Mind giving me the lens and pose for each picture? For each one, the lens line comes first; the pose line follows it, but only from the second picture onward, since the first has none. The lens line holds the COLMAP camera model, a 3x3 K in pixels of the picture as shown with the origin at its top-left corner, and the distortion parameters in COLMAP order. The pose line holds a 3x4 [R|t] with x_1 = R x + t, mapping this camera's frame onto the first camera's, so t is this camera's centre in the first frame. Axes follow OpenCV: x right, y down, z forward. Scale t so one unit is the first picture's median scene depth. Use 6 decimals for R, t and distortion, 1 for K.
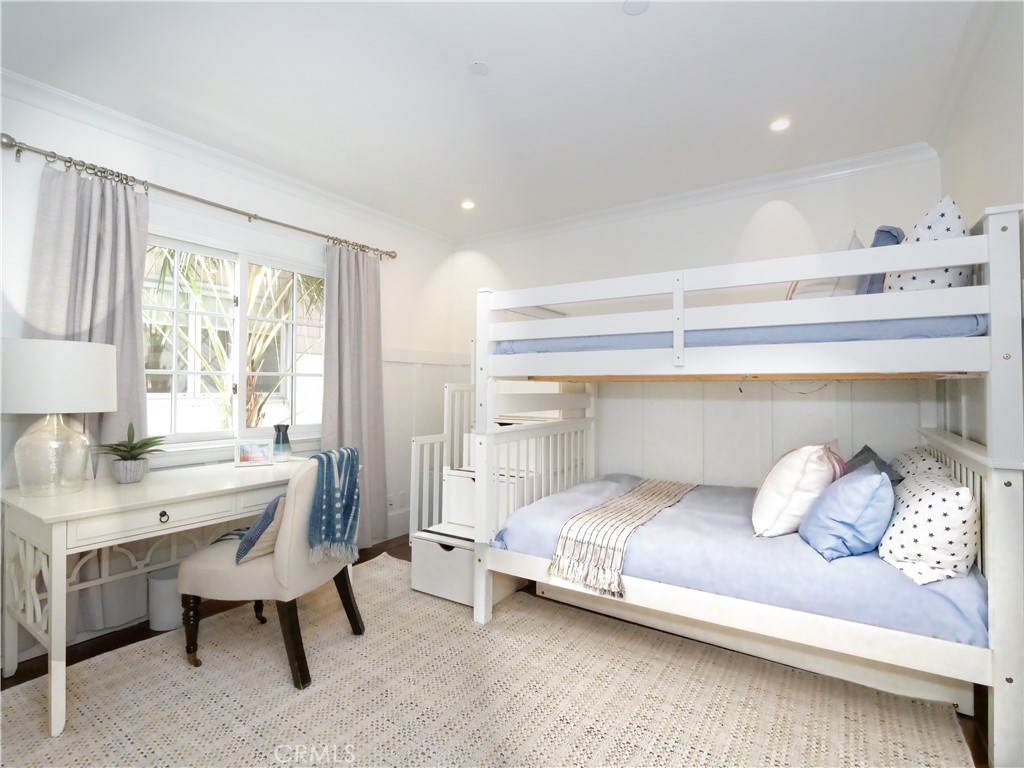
lens RADIAL K [[506.5, 0, 510.7], [0, 506.5, 382.6], [0, 0, 1]] dist [-0.001132, -0.000719]
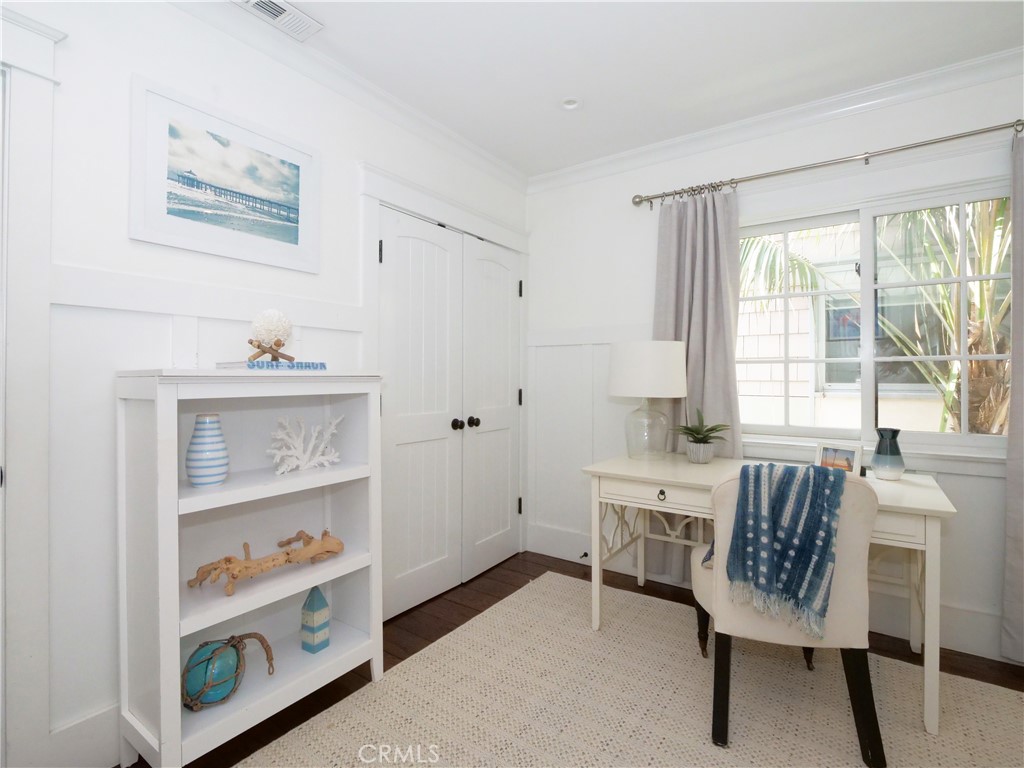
lens RADIAL K [[506.5, 0, 510.9], [0, 506.5, 381.2], [0, 0, 1]] dist [-0.001132, -0.000719]
pose [[-0.026848, 0.007816, -0.999609, 0.370474], [0.009709, 0.999924, 0.007558, 0.005866], [0.999592, -0.009503, -0.026922, 0.623755]]
